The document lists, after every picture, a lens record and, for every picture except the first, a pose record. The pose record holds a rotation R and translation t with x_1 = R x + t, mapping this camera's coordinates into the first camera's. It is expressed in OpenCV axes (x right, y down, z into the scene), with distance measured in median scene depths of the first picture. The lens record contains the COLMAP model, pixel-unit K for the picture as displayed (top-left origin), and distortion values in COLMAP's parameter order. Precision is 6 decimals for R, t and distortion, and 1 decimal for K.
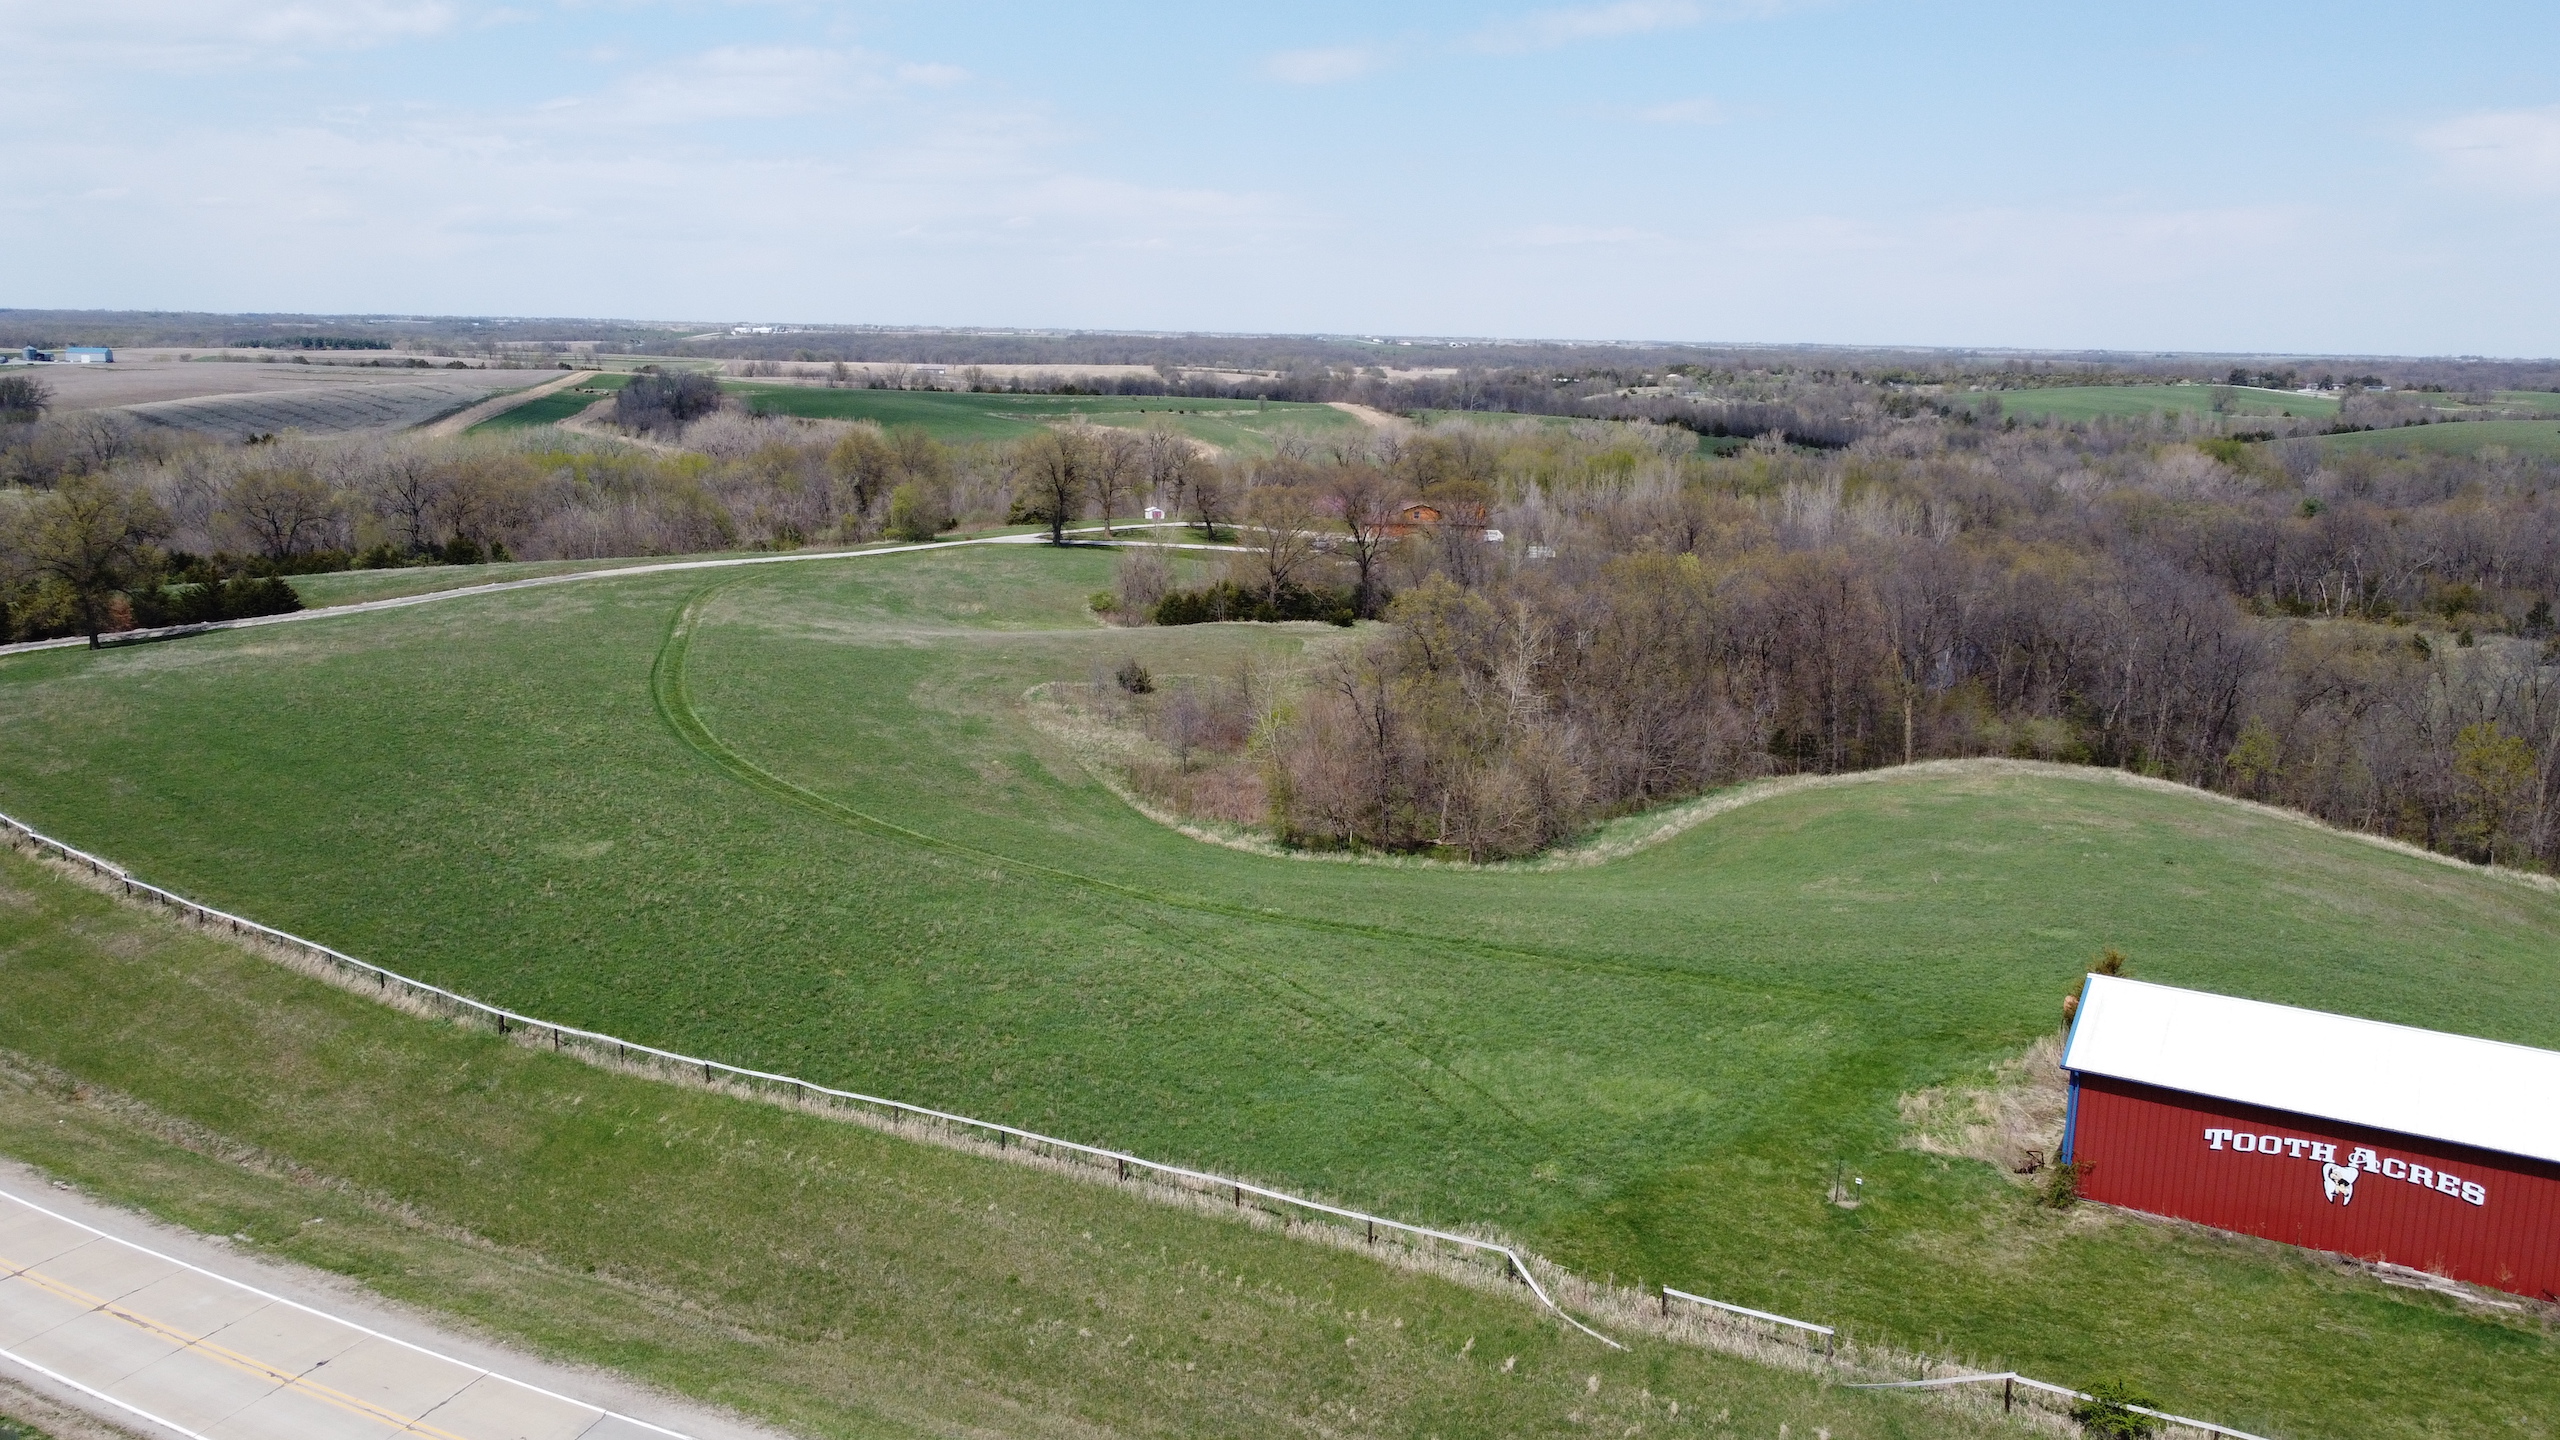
lens RADIAL K [[1943.9, 0, 1280.0], [0, 1943.9, 720.0], [0, 0, 1]] dist [-0.008388, 0.000231]
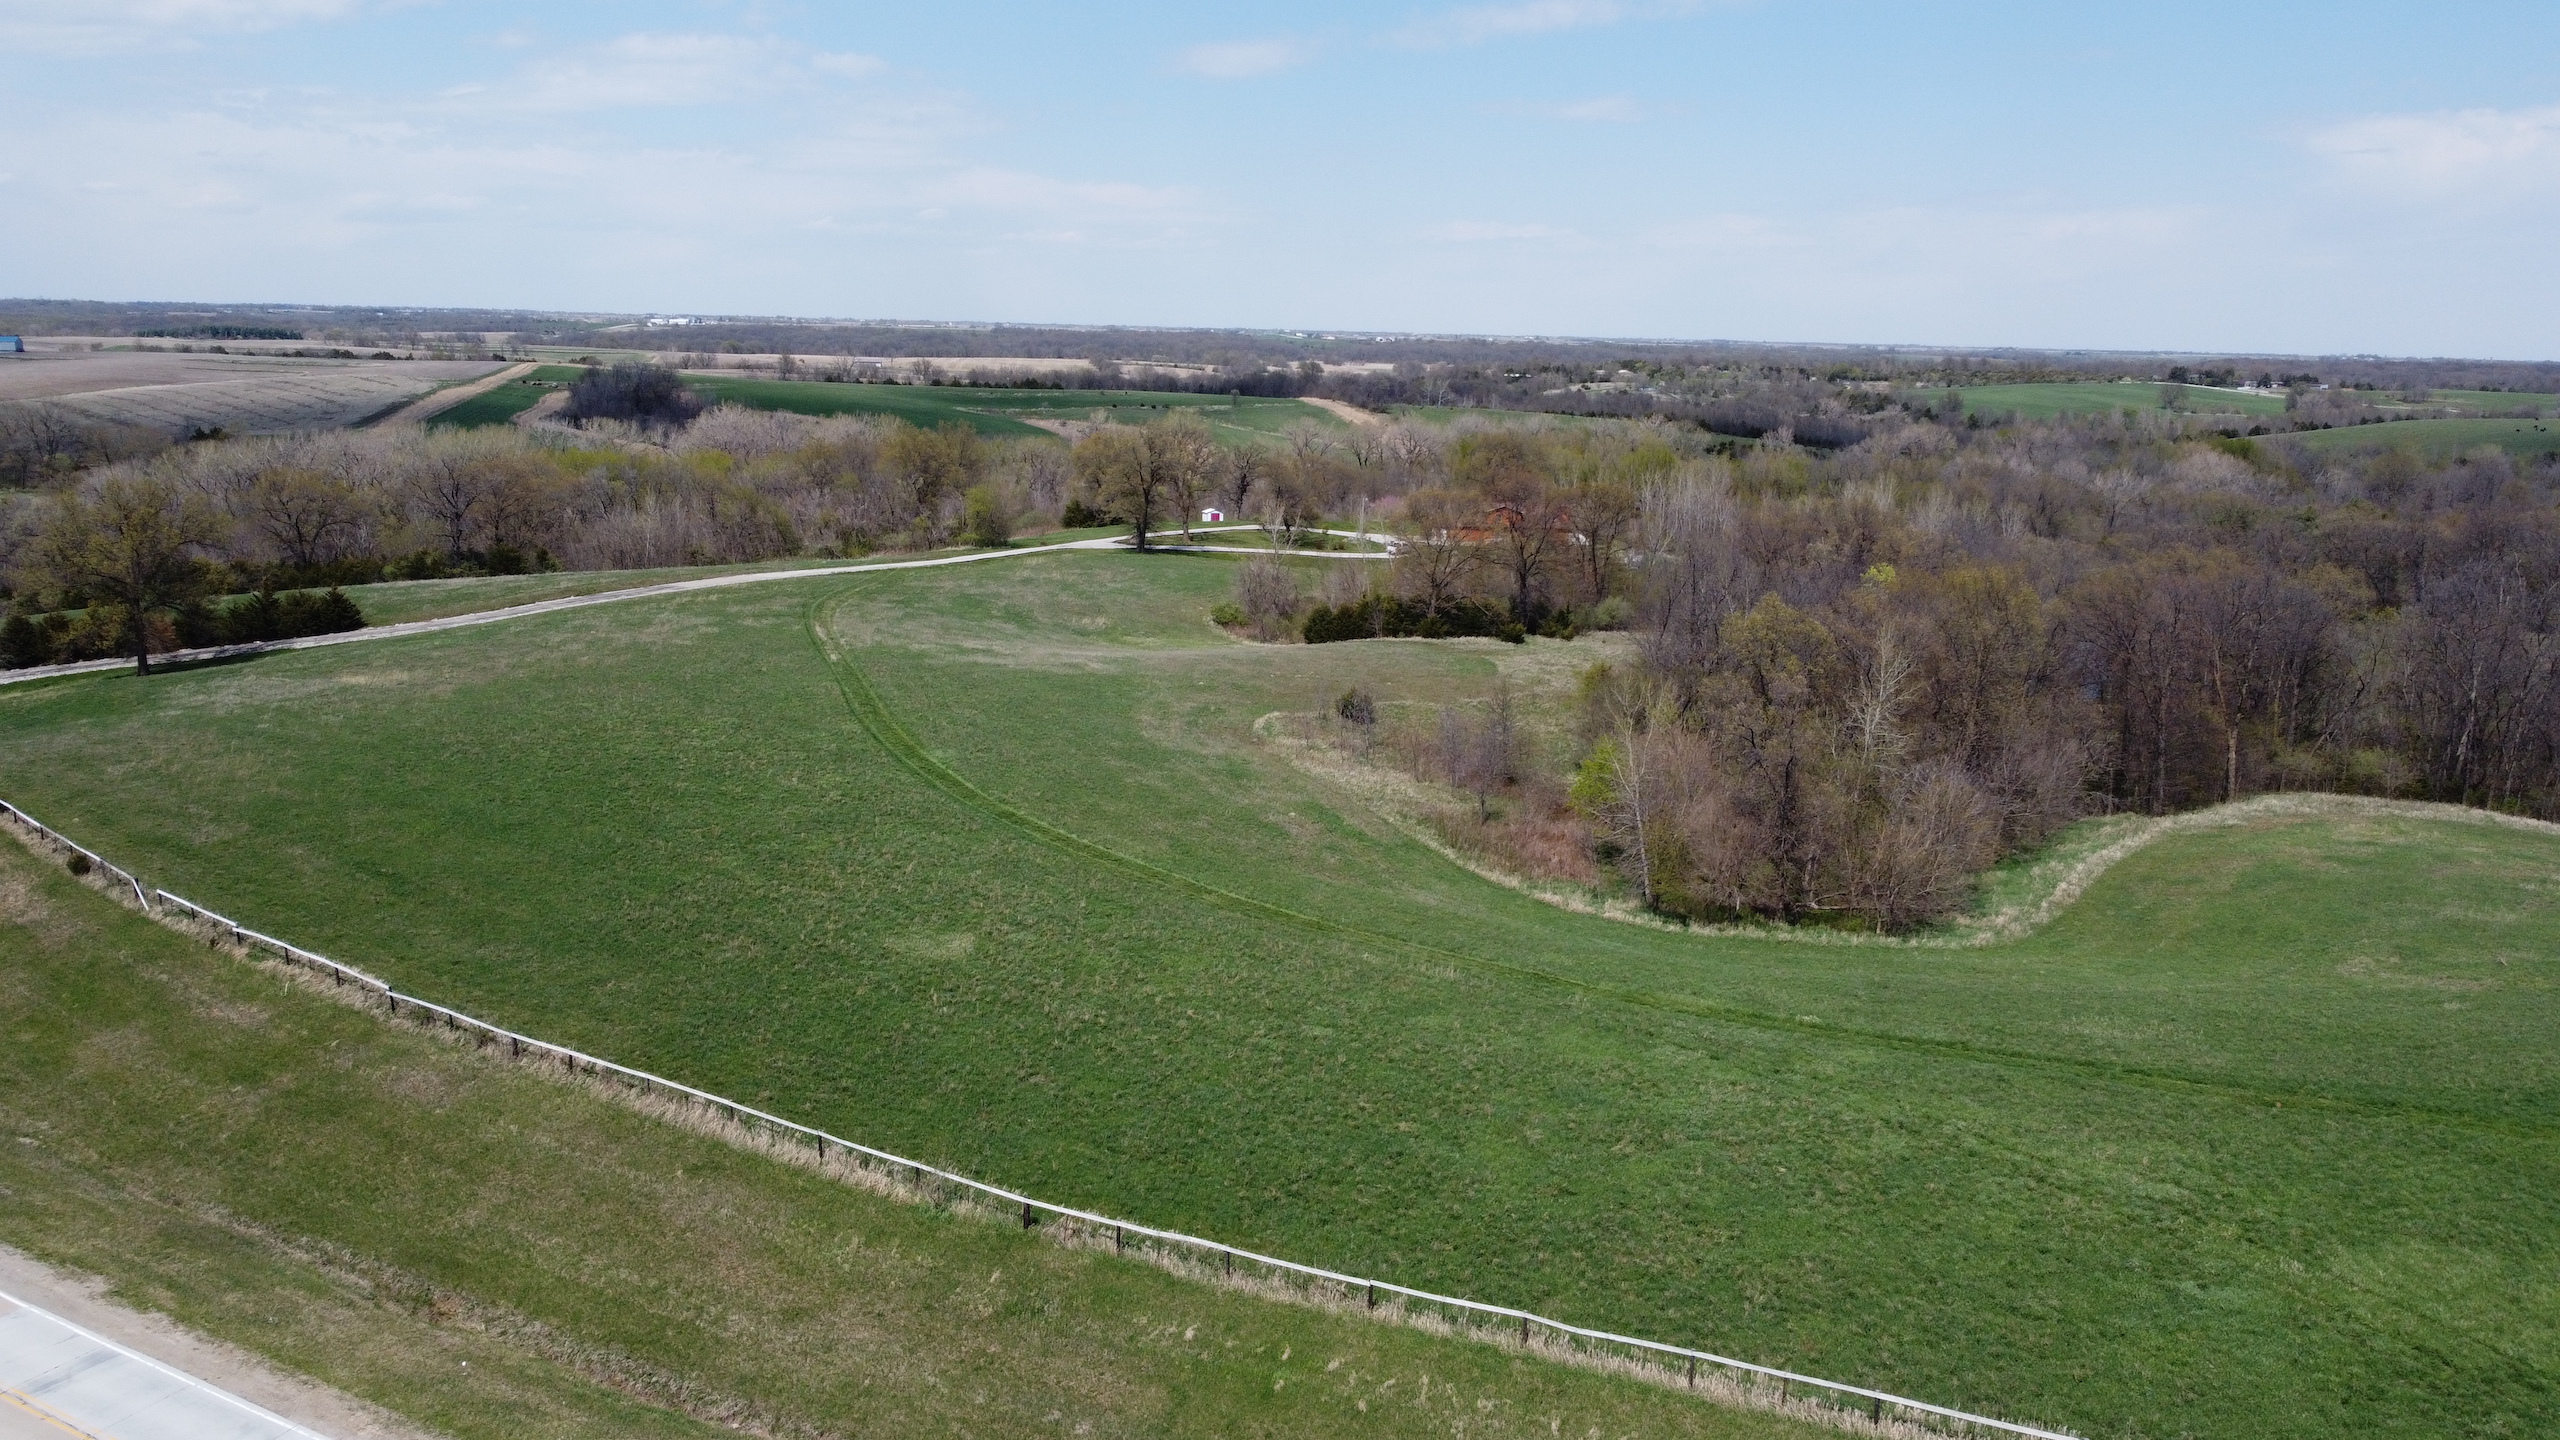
lens RADIAL K [[1943.9, 0, 1280.0], [0, 1943.9, 720.0], [0, 0, 1]] dist [-0.008388, 0.000231]
pose [[0.999020, -0.004249, 0.044048, -0.091891], [0.004123, 0.999987, 0.002949, -0.011239], [-0.044060, -0.002764, 0.999025, 0.063162]]
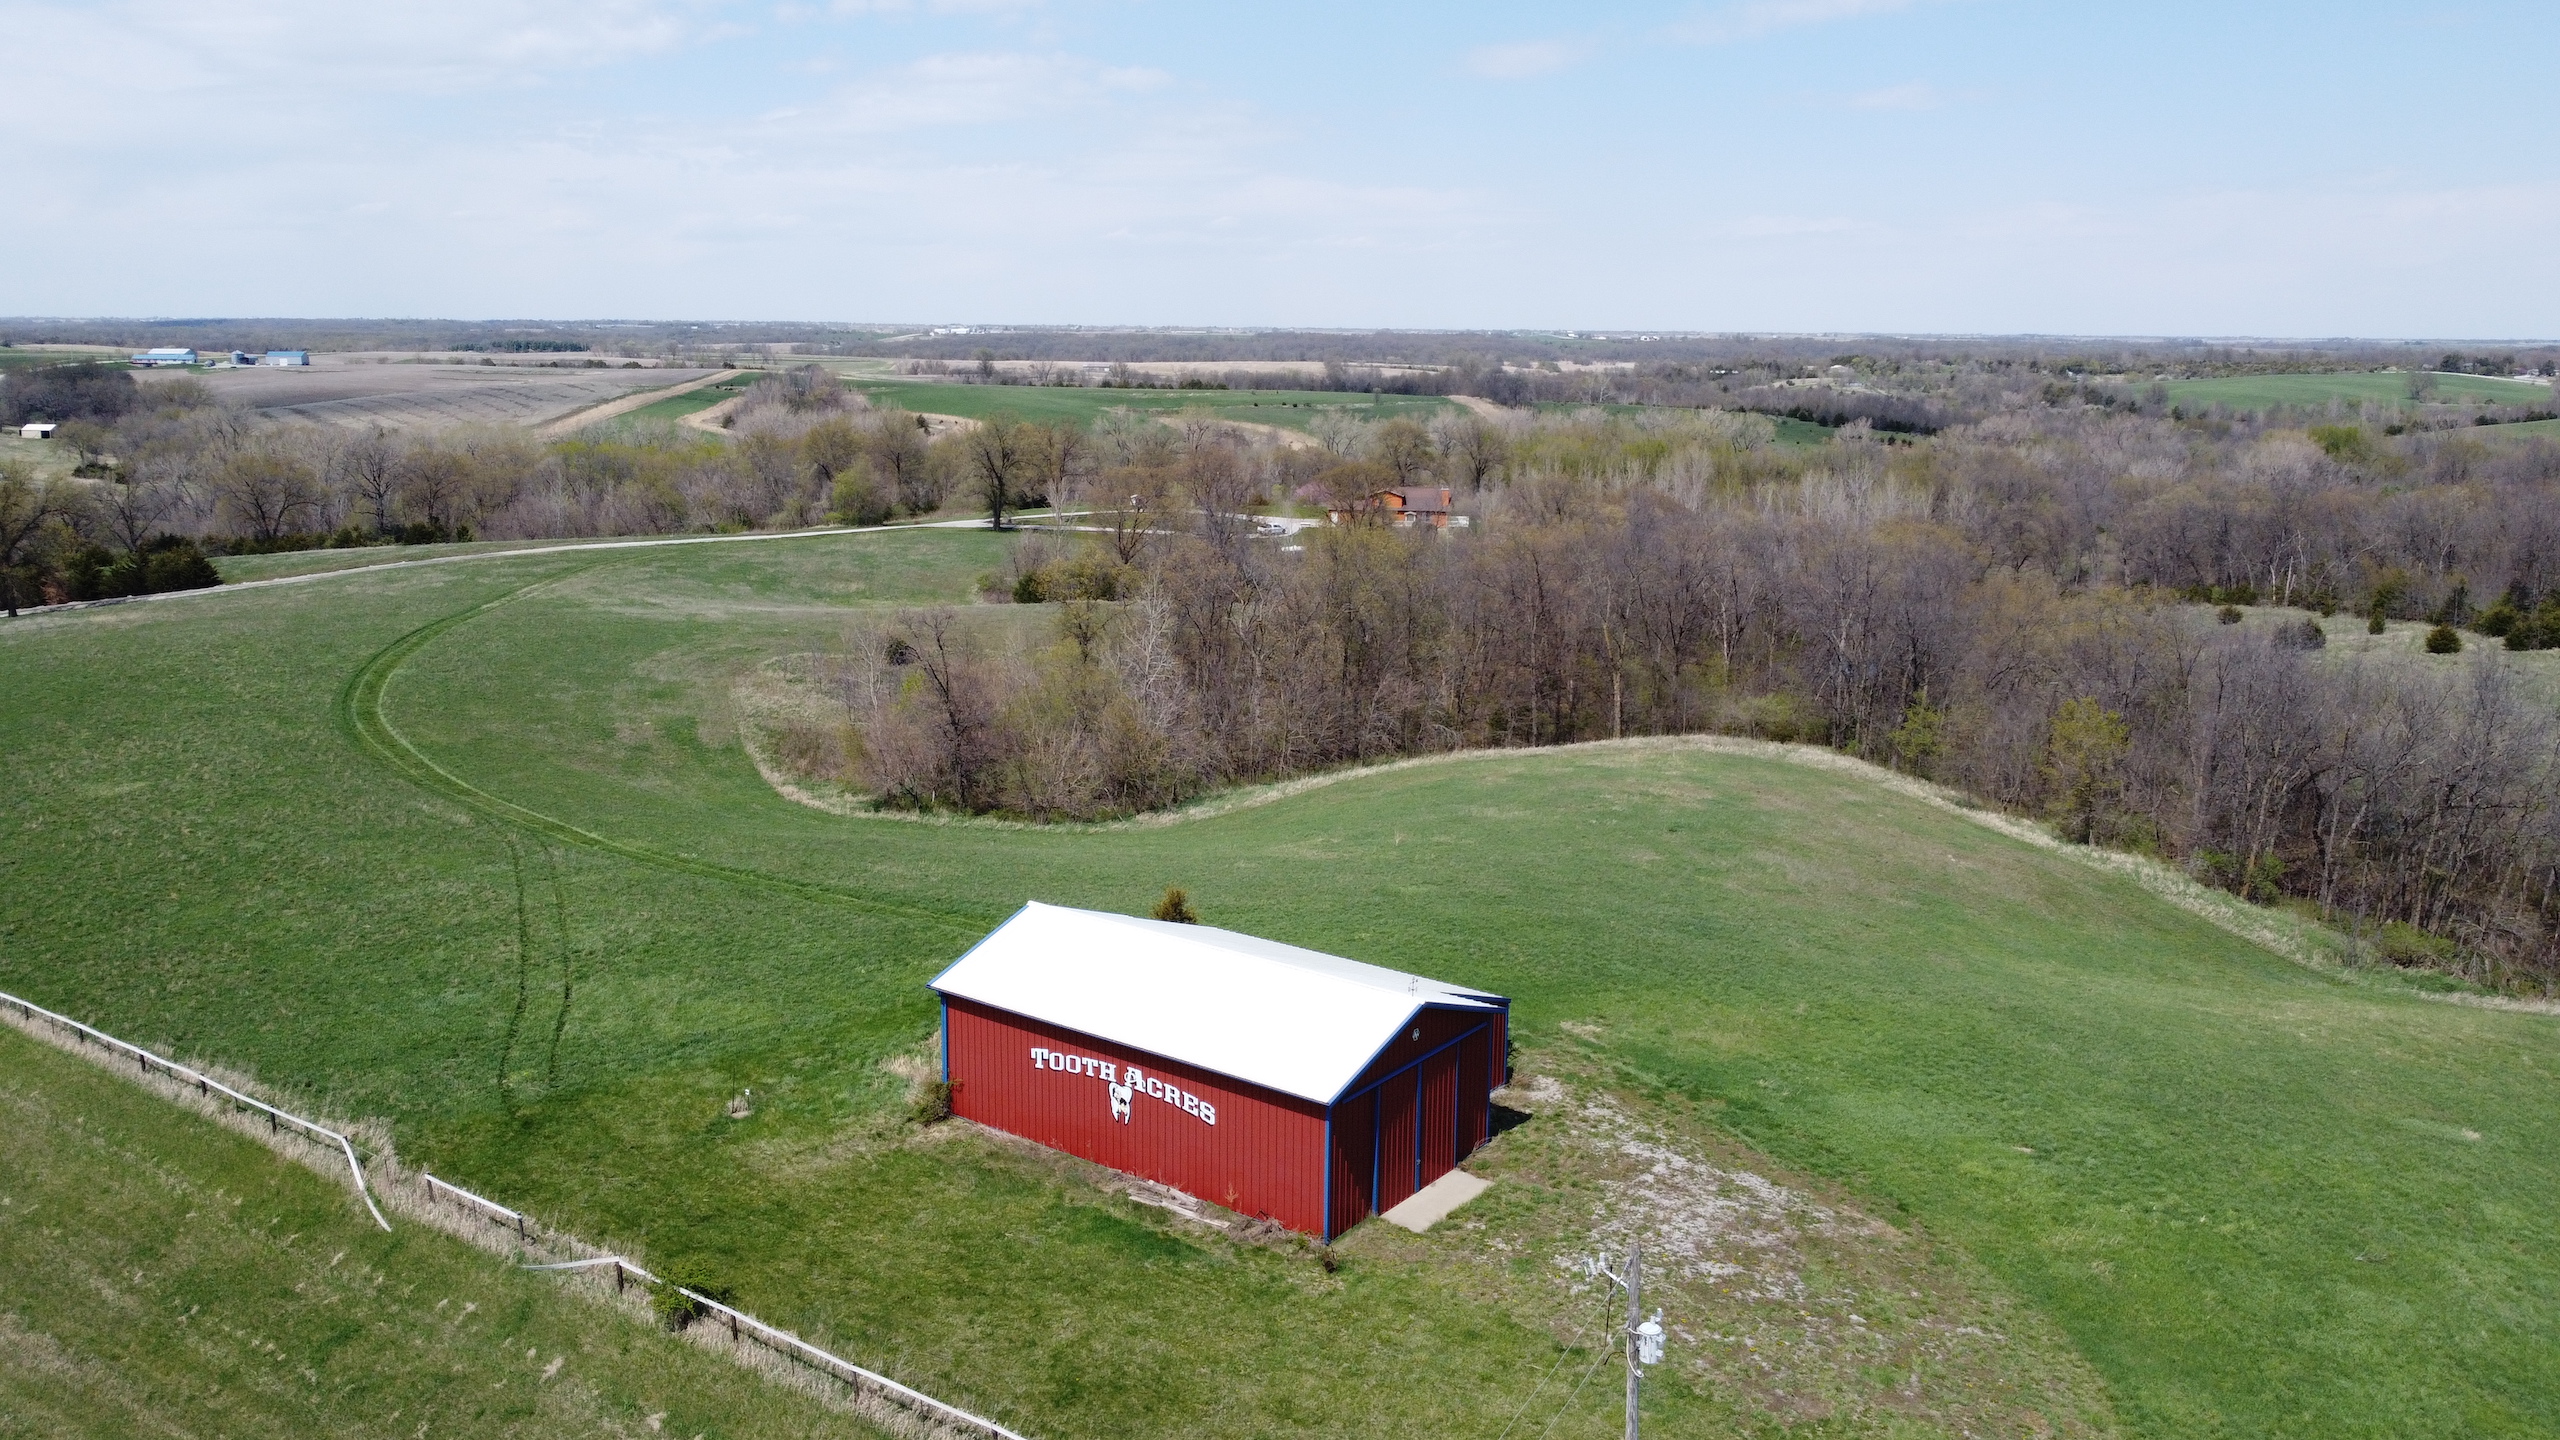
lens RADIAL K [[1943.9, 0, 1280.0], [0, 1943.9, 720.0], [0, 0, 1]] dist [-0.008388, 0.000231]
pose [[0.994353, 0.010880, -0.105567, 0.145973], [-0.010736, 0.999940, 0.001932, 0.006983], [0.105582, -0.000788, 0.994410, -0.001351]]
